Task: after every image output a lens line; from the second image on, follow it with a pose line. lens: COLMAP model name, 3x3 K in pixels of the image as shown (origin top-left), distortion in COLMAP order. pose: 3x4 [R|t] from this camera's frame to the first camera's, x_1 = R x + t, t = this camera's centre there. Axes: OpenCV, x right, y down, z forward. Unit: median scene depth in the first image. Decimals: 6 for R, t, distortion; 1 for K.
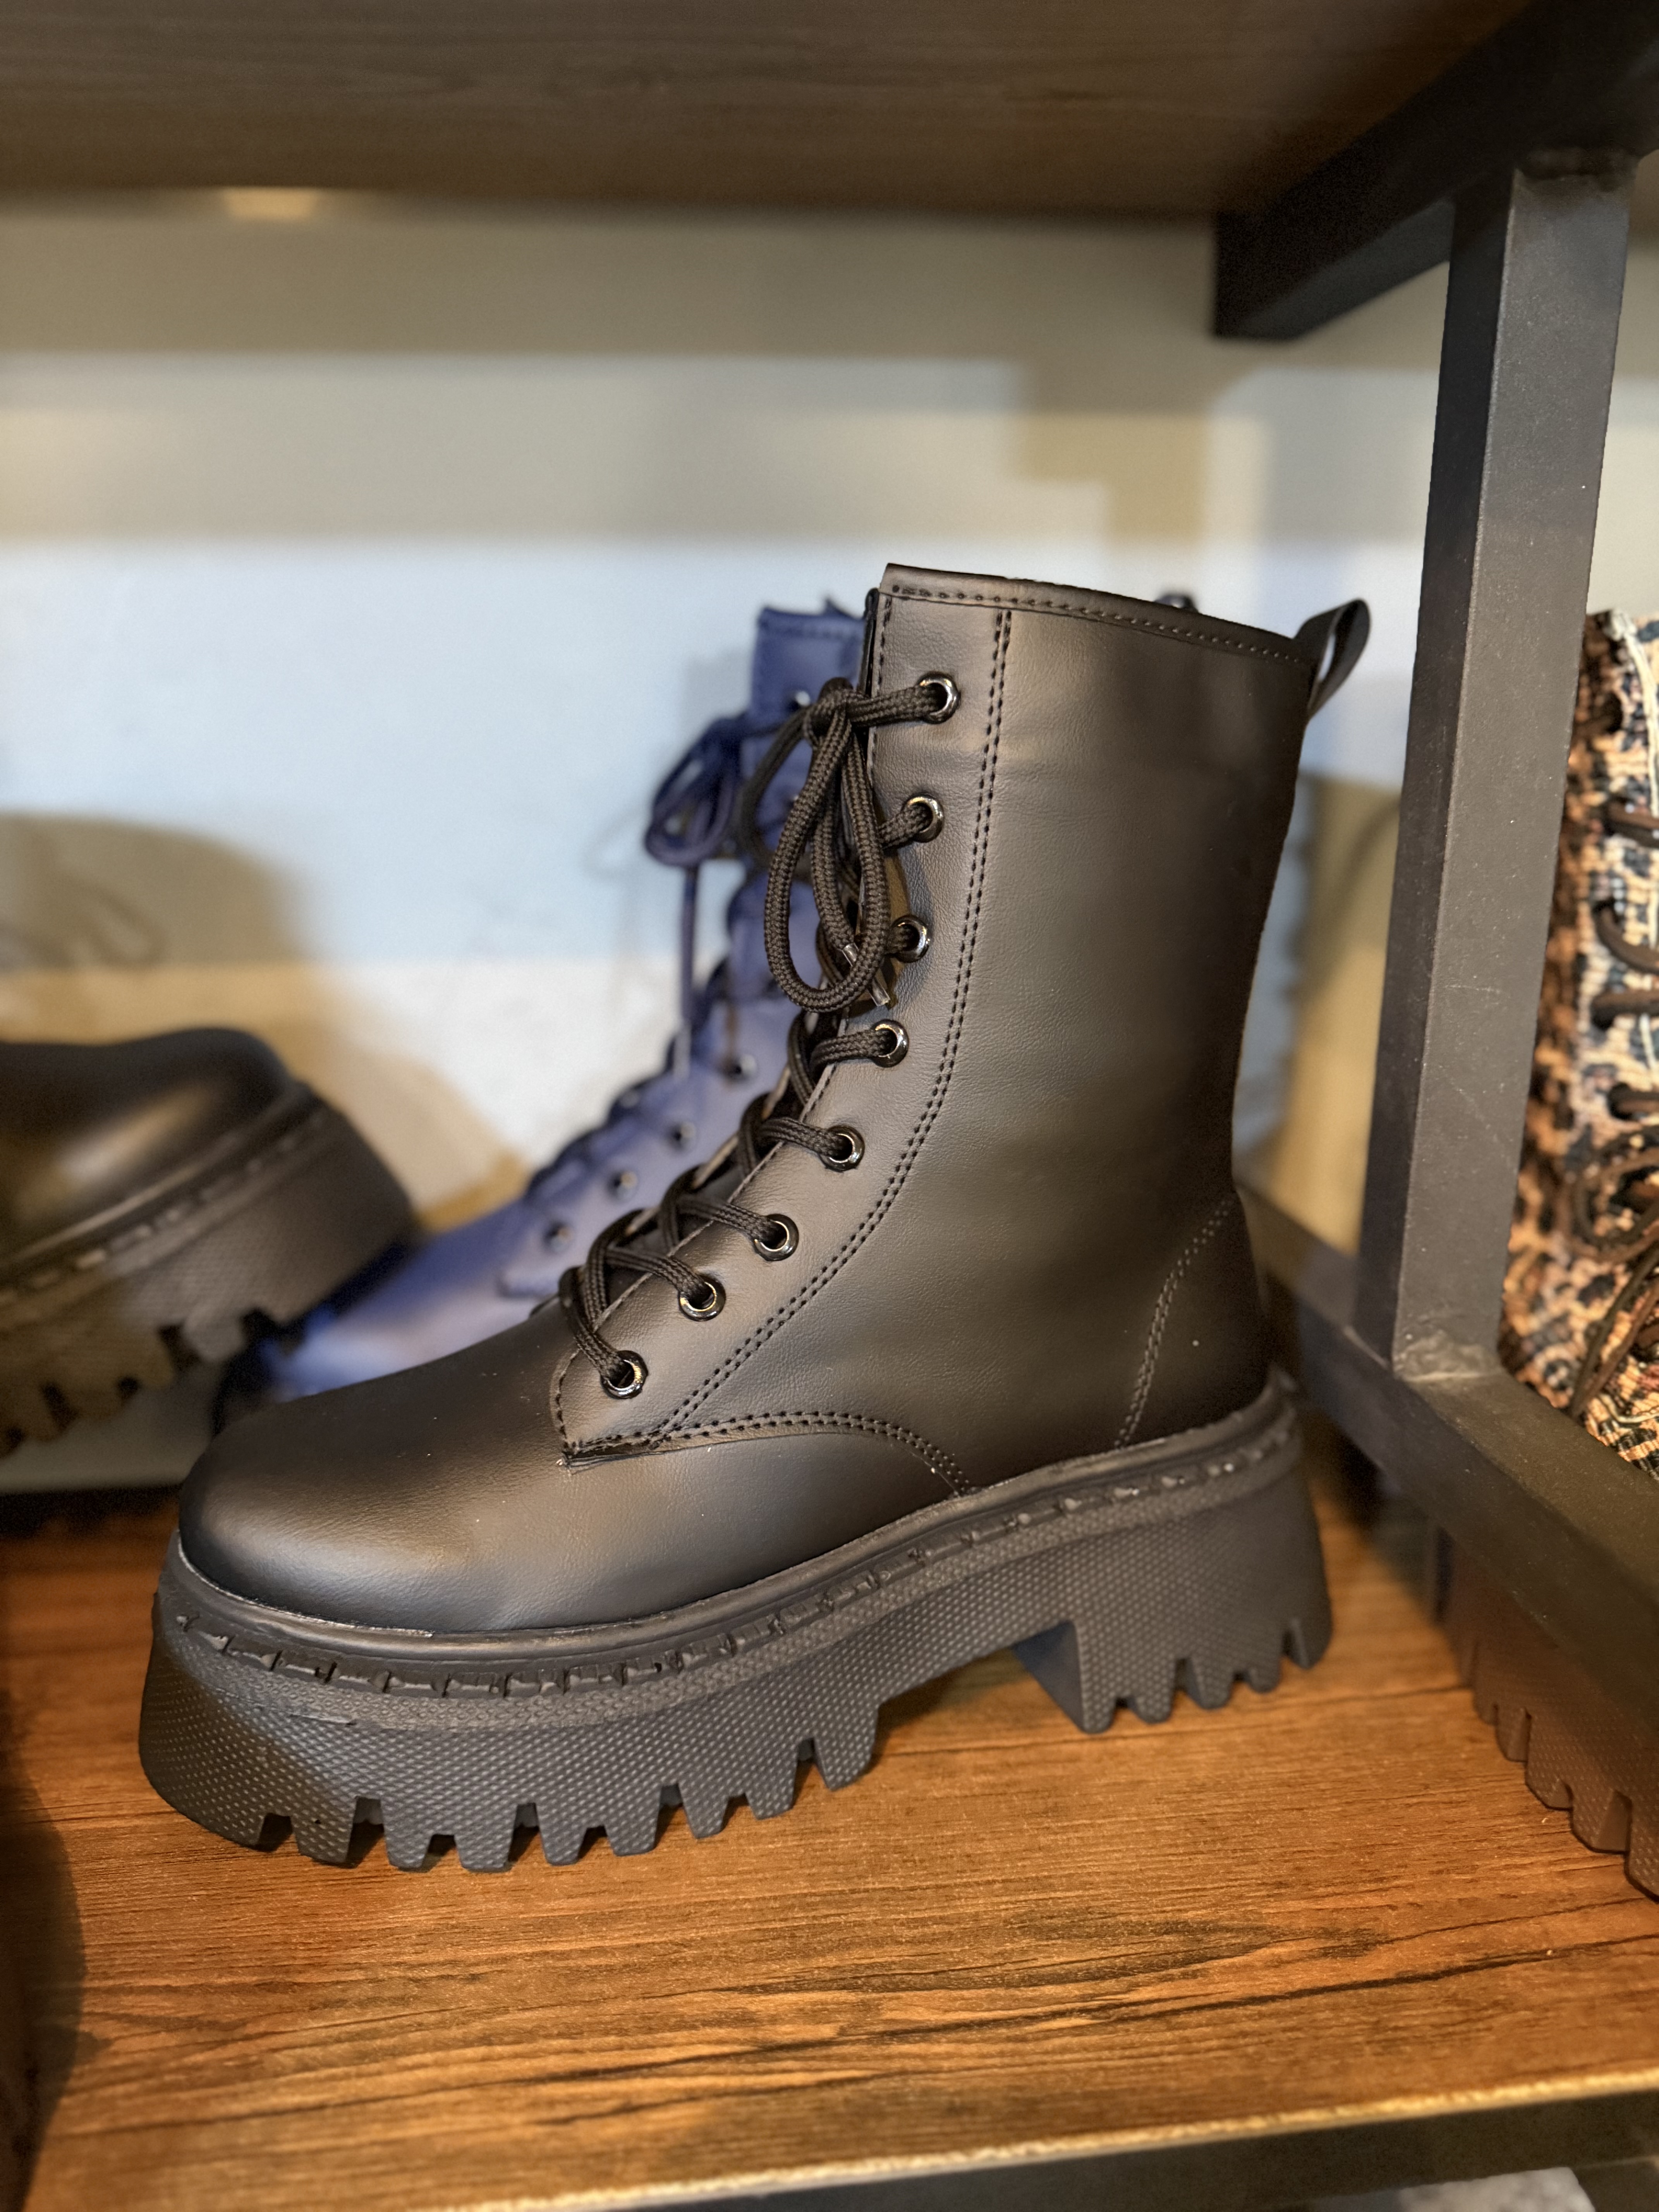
lens RADIAL K [[1557.4, 0, 827.6], [0, 1557.4, 1108.1], [0, 0, 1]] dist [-0.004688, -0.001998]
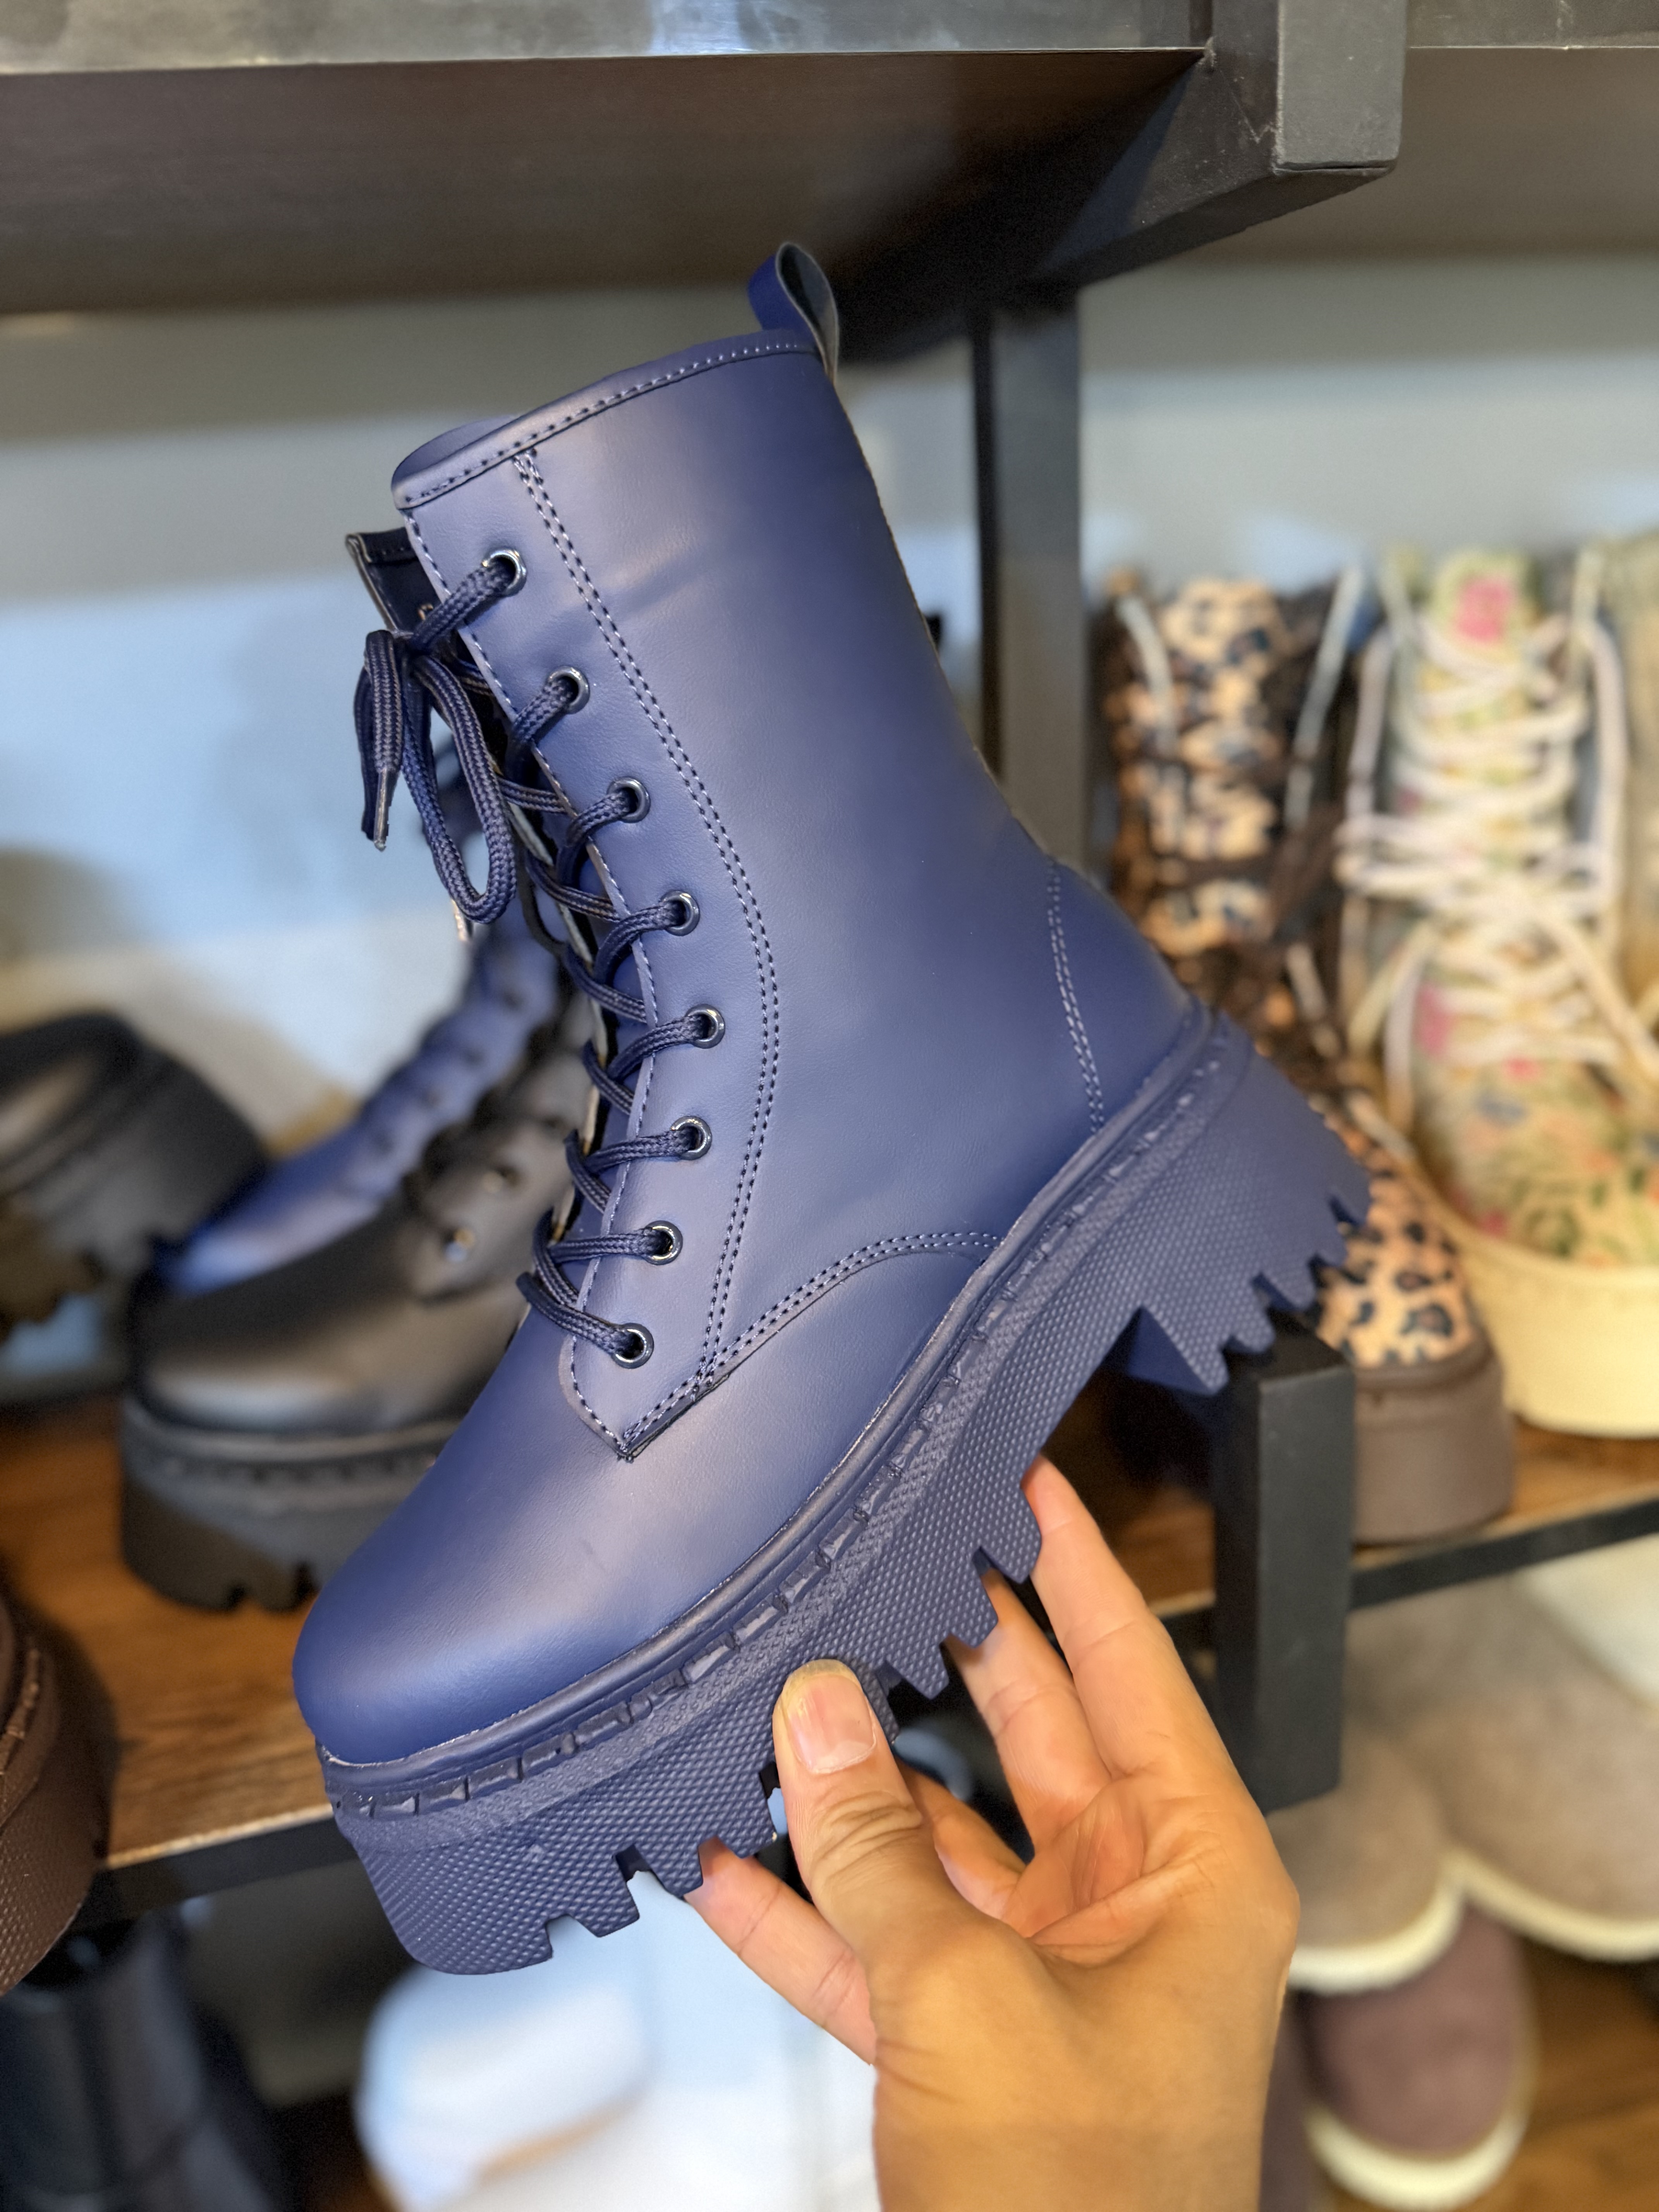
lens RADIAL K [[1557.4, 0, 827.4], [0, 1557.4, 1095.7], [0, 0, 1]] dist [-0.004688, -0.001998]
pose [[0.986437, -0.106507, 0.124889, 0.030509], [0.097729, 0.992425, 0.074439, -0.021308], [-0.131871, -0.061224, 0.989374, -0.340302]]
